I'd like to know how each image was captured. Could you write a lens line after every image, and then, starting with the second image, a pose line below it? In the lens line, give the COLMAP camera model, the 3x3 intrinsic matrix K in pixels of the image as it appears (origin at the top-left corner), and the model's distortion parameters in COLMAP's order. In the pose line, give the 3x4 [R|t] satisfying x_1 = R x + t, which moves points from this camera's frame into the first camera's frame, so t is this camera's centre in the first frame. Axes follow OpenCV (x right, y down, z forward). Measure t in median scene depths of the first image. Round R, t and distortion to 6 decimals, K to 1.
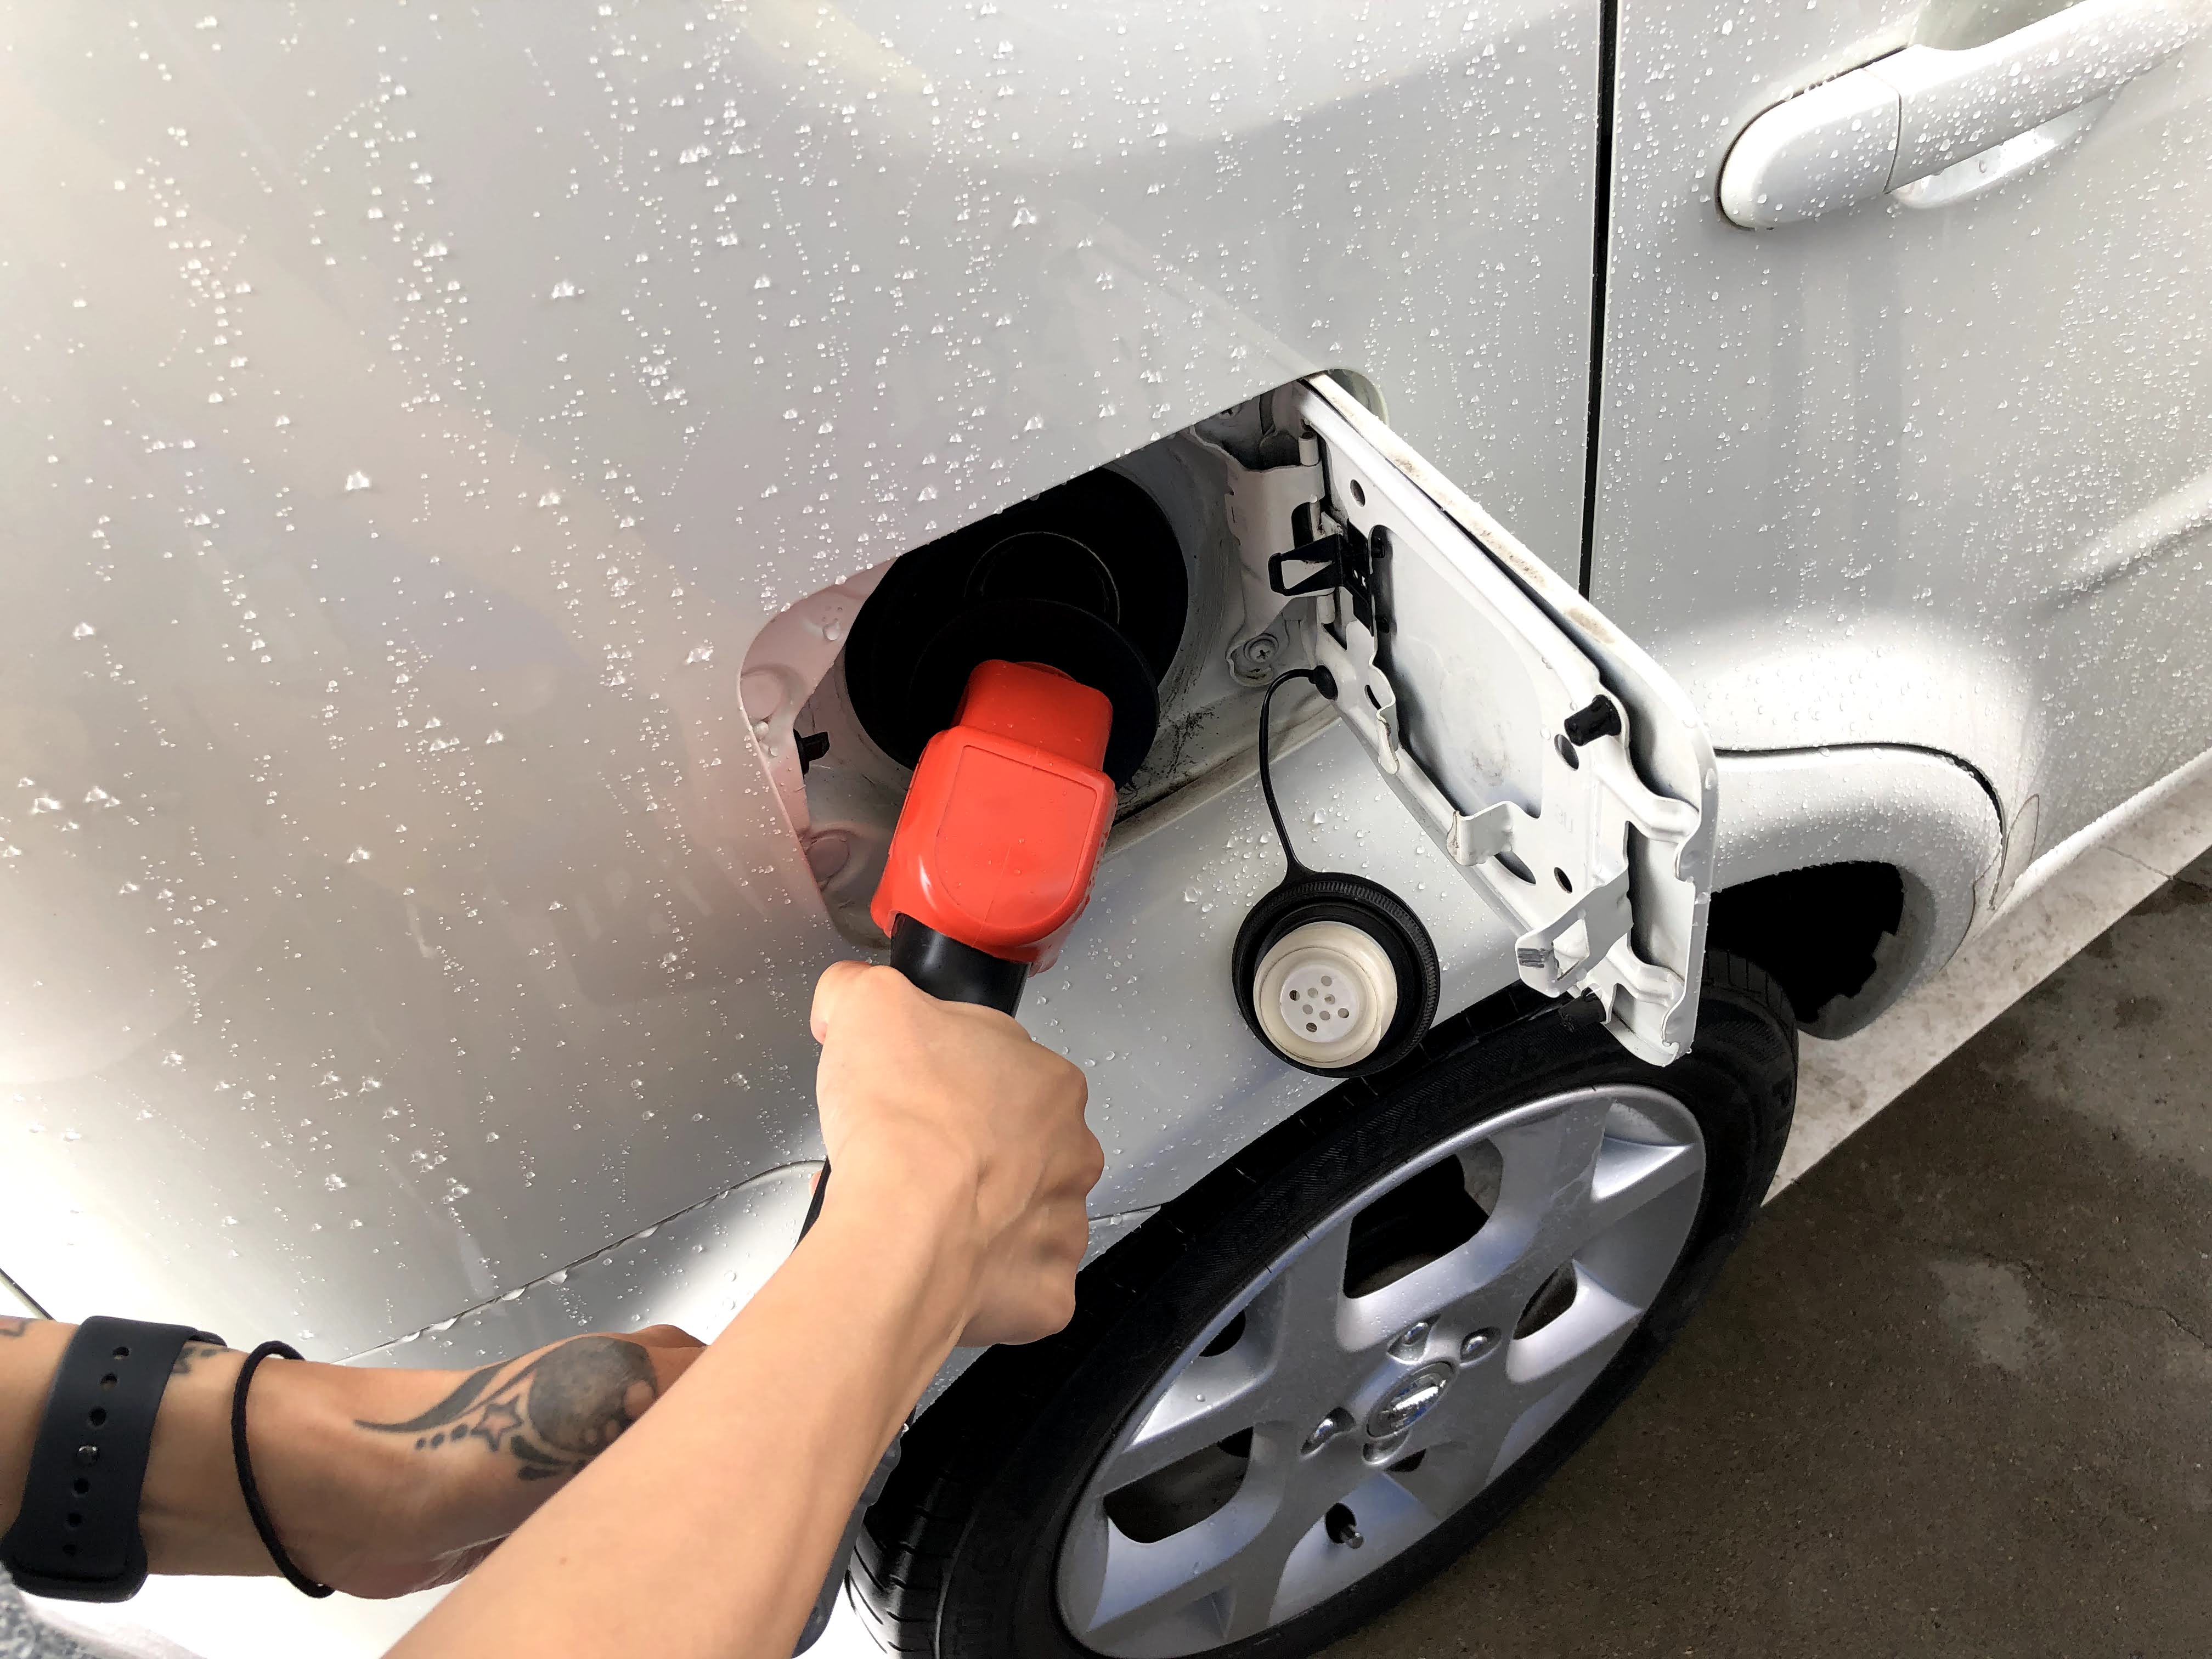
lens RADIAL K [[1773.4, 0, 1113.6], [0, 1773.4, 734.7], [0, 0, 1]] dist [-0.048878, 0.001647]
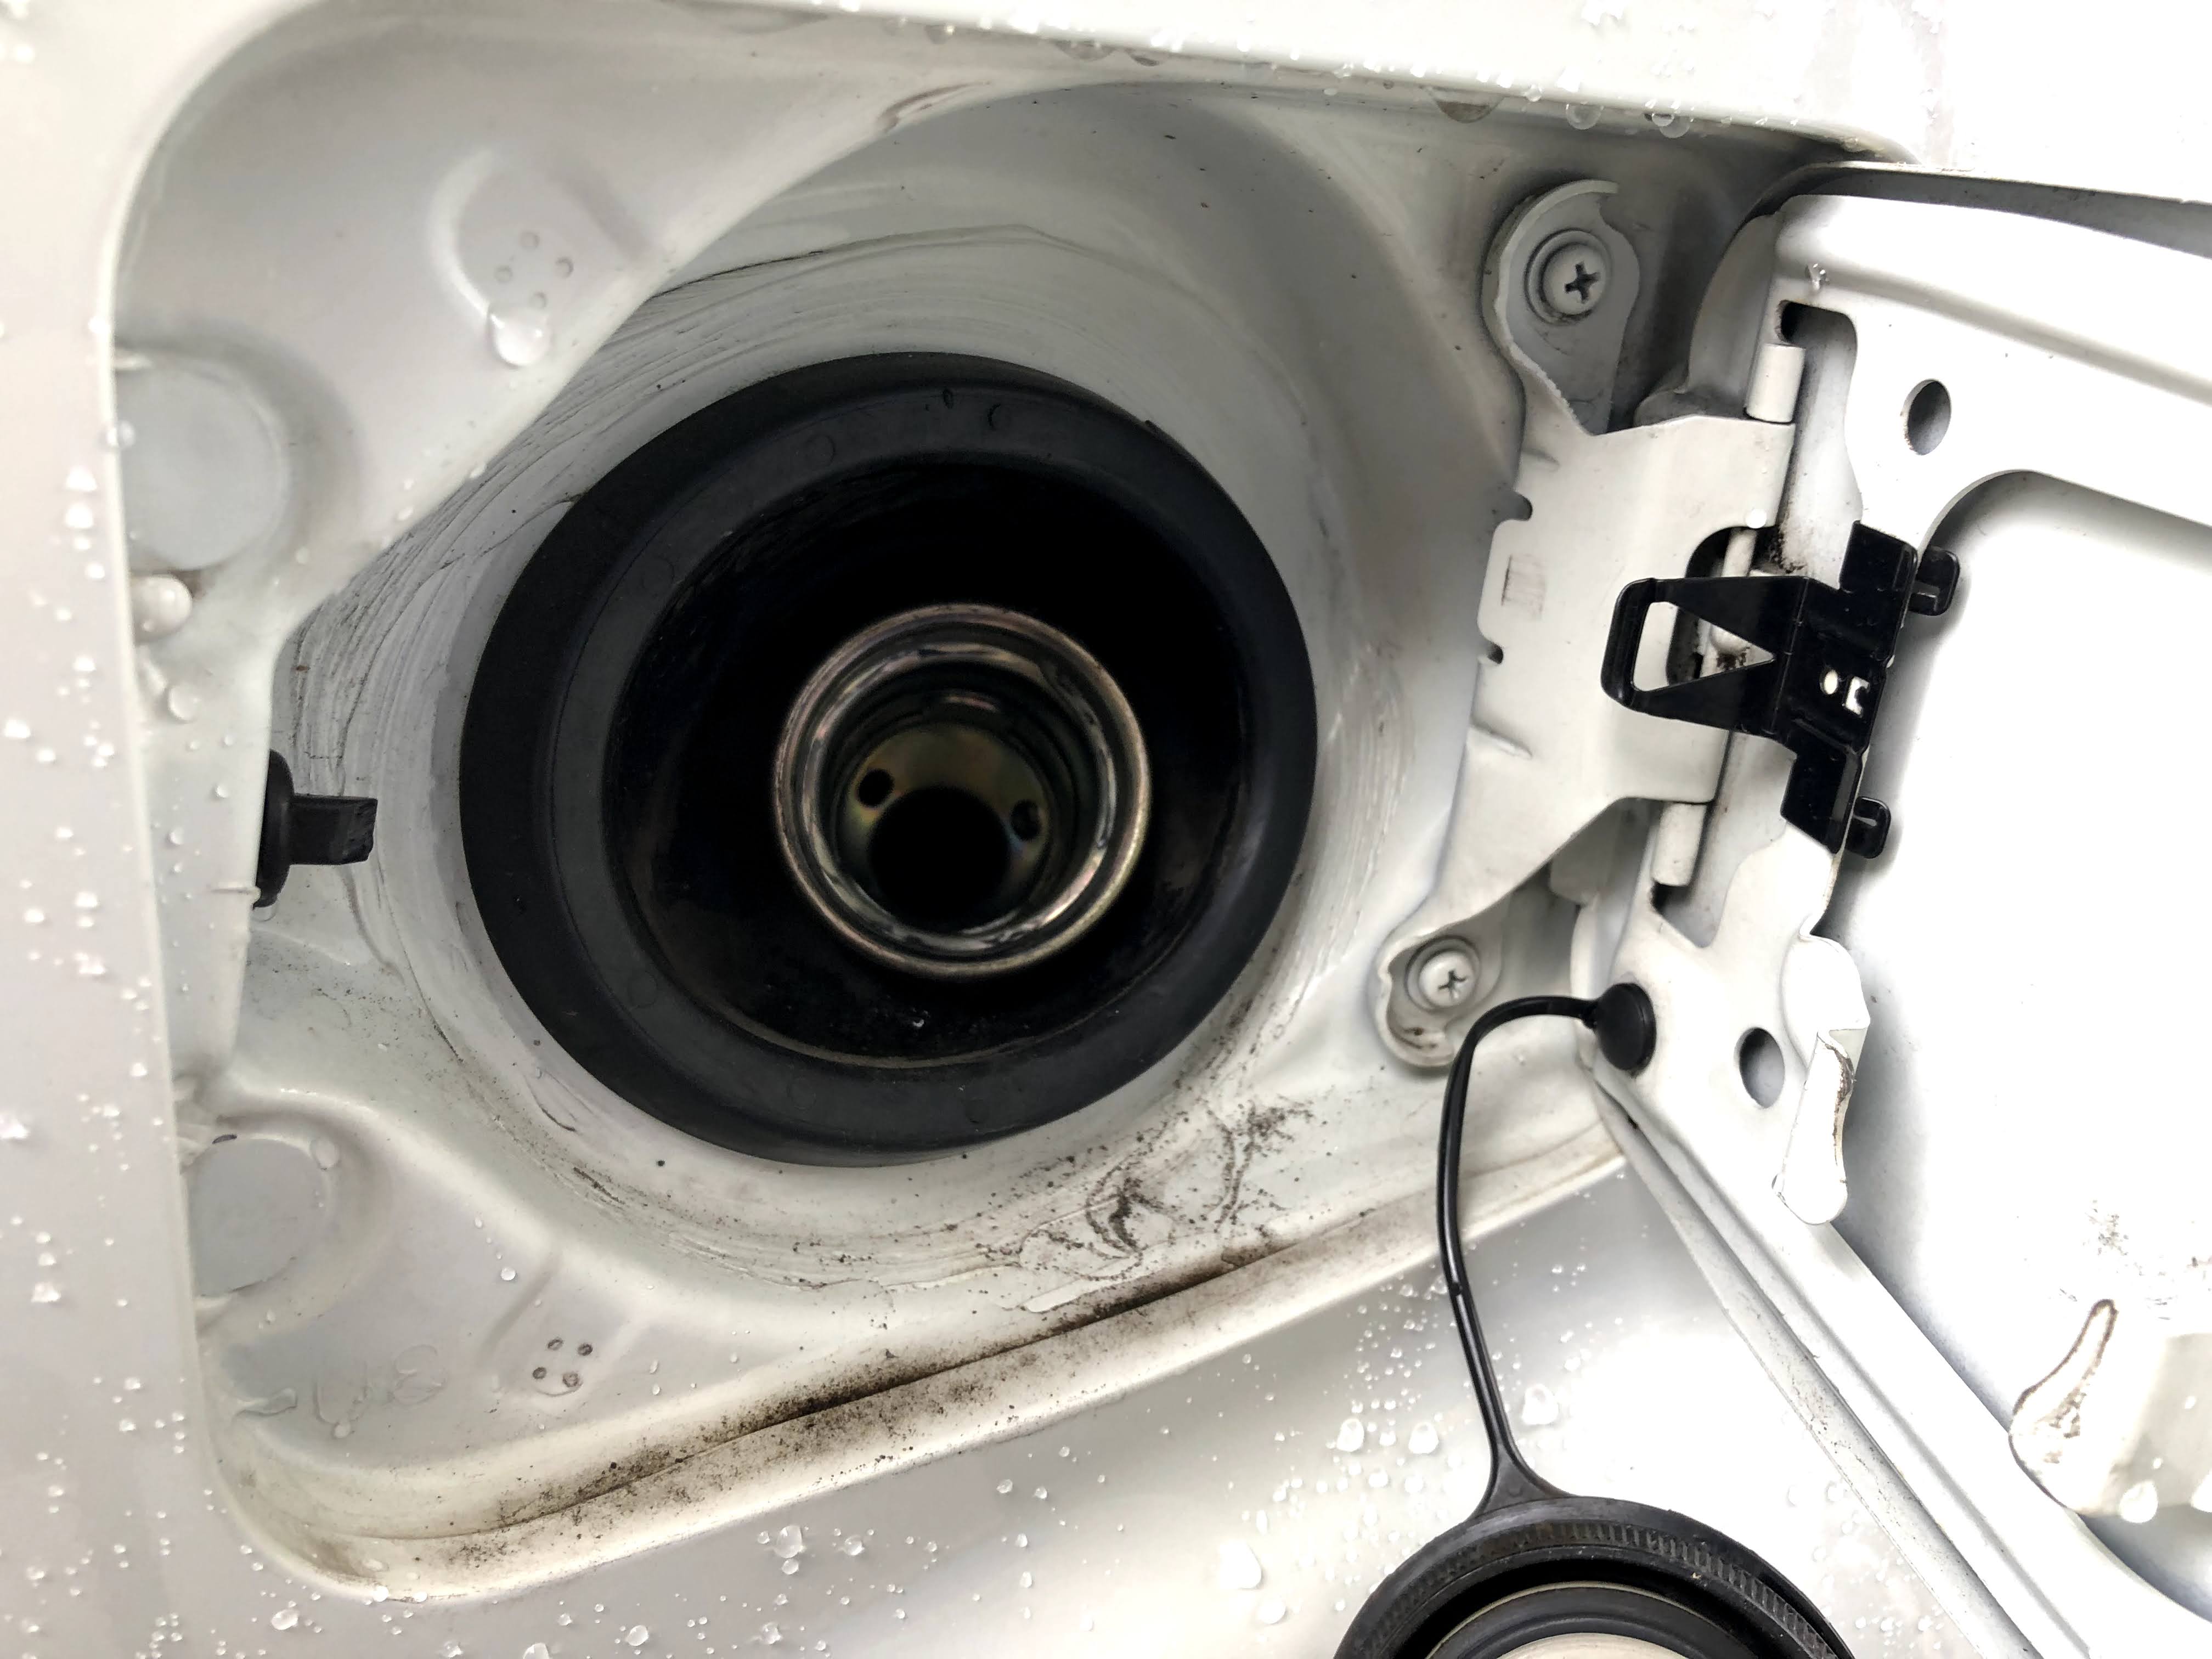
lens RADIAL K [[1773.4, 0, 1113.6], [0, 1773.4, 734.7], [0, 0, 1]] dist [-0.048878, 0.001647]
pose [[0.964516, 0.212136, 0.157187, -0.087136], [-0.127517, 0.895592, -0.426210, 0.107594], [-0.231190, 0.391042, 0.890863, 0.683234]]
